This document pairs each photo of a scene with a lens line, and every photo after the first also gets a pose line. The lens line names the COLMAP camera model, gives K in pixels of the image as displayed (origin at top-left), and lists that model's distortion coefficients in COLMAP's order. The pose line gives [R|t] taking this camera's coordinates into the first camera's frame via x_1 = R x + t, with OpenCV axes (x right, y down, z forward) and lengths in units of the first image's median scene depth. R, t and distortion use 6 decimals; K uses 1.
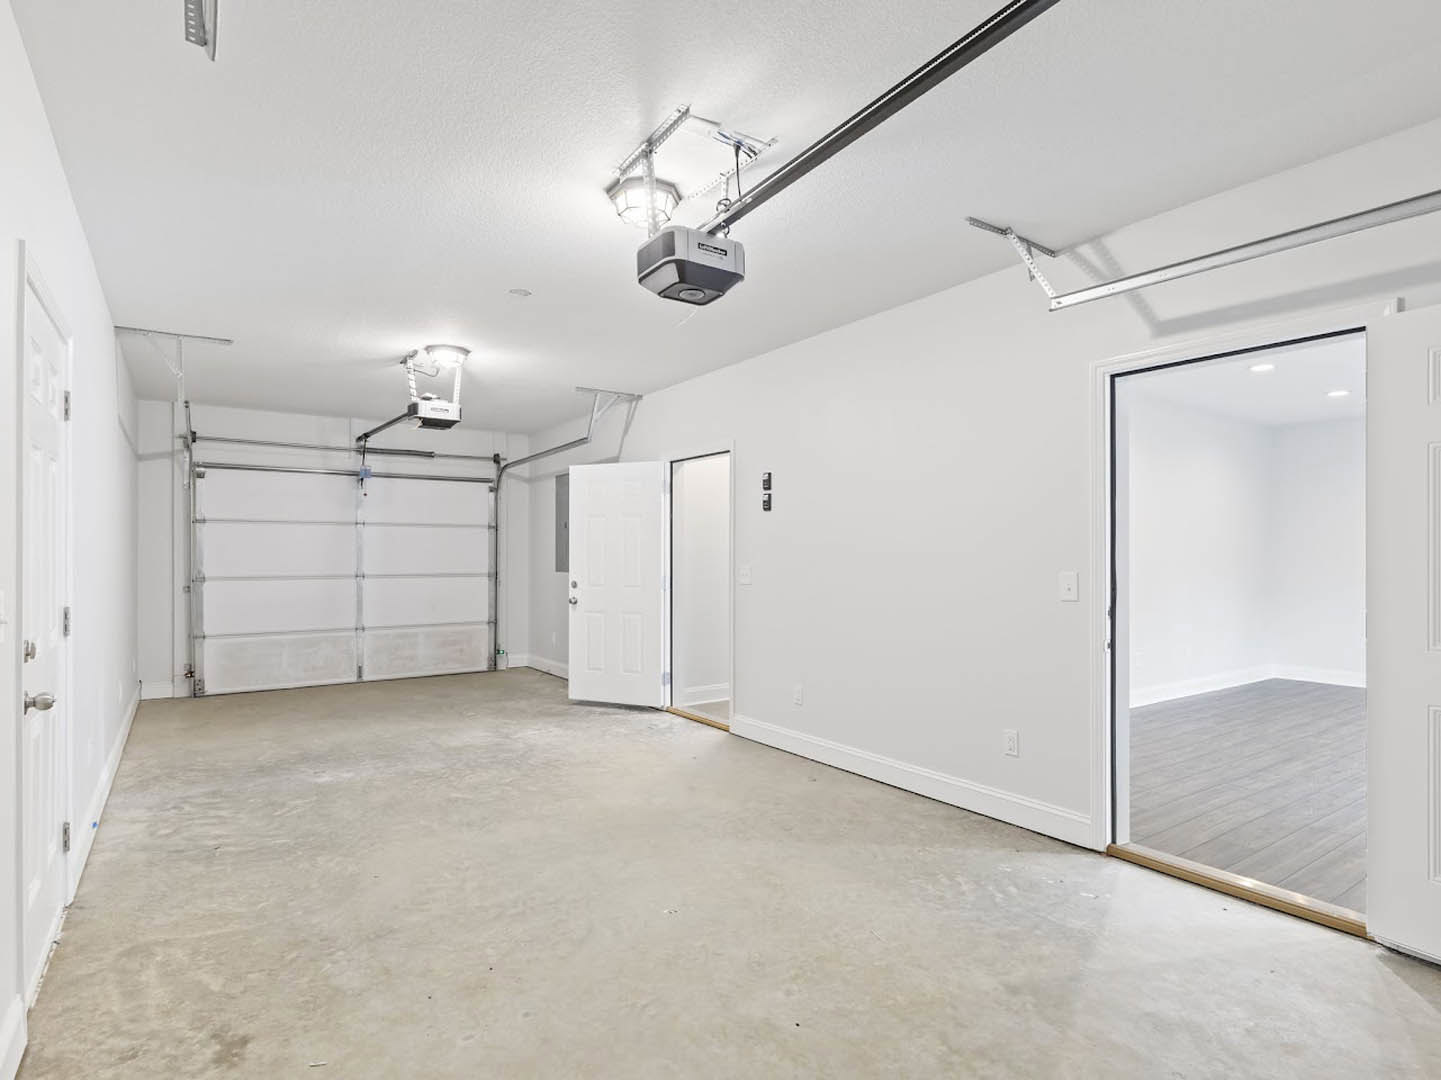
lens RADIAL K [[744.1, 0, 725.4], [0, 744.1, 542.2], [0, 0, 1]] dist [0.007540, 0.000065]
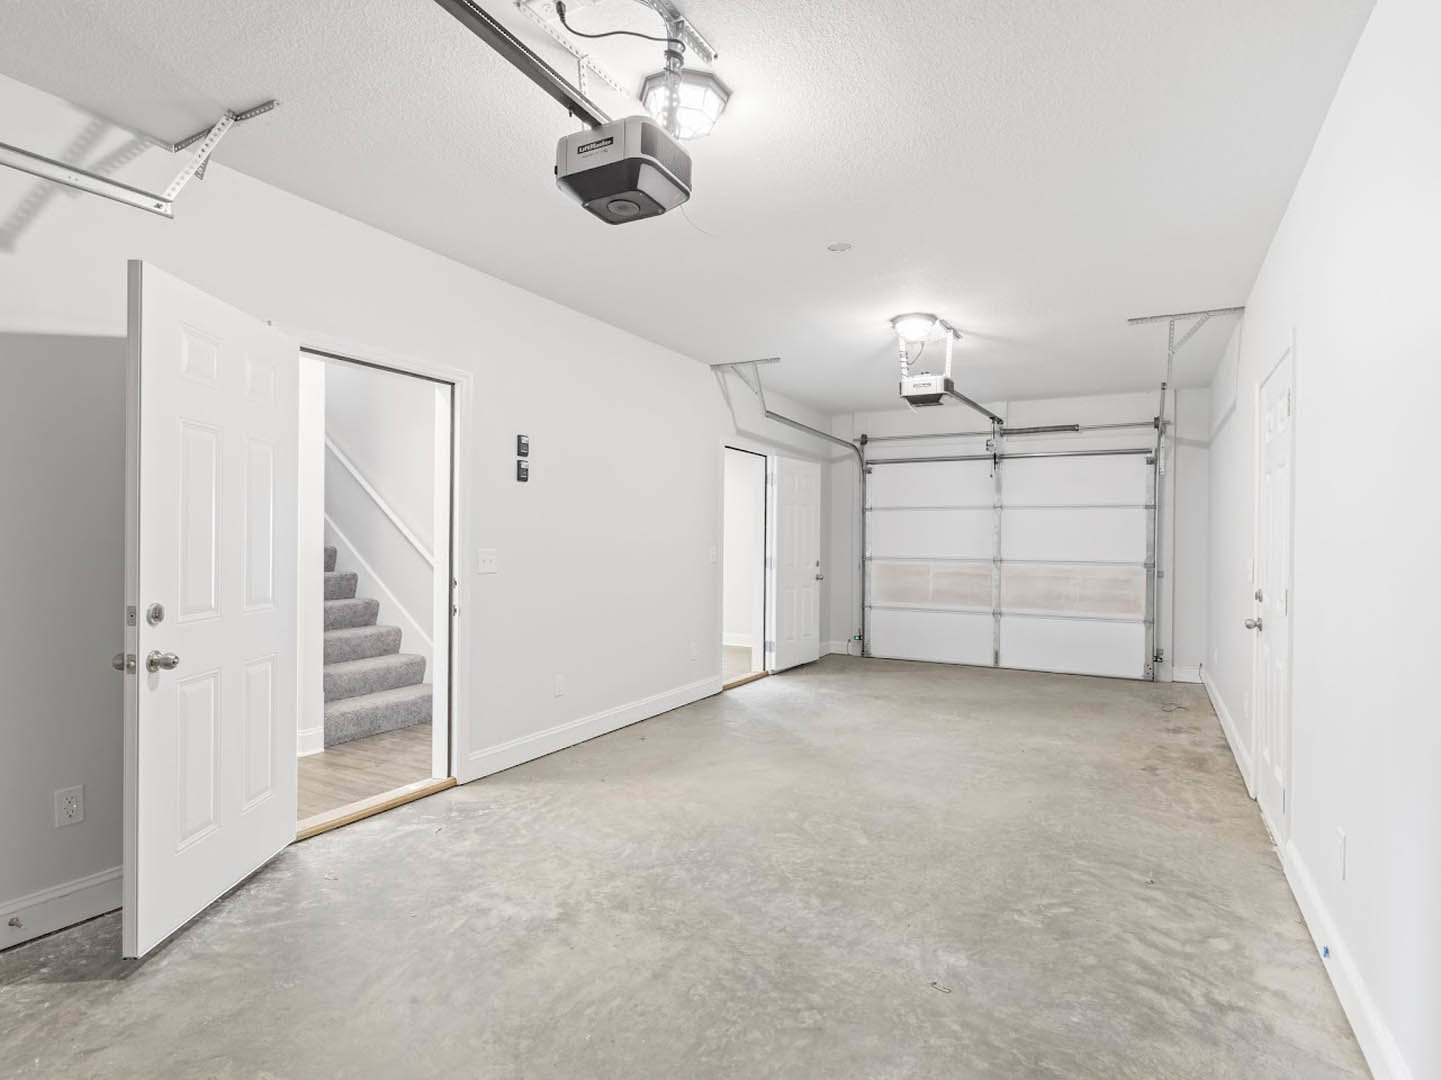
lens RADIAL K [[744.1, 0, 725.4], [0, 744.1, 542.2], [0, 0, 1]] dist [0.007540, 0.000065]
pose [[-0.423147, -0.004126, 0.906052, -1.083206], [-0.023833, 0.999694, -0.006579, 0.034424], [-0.905748, -0.024378, -0.423116, 1.574294]]
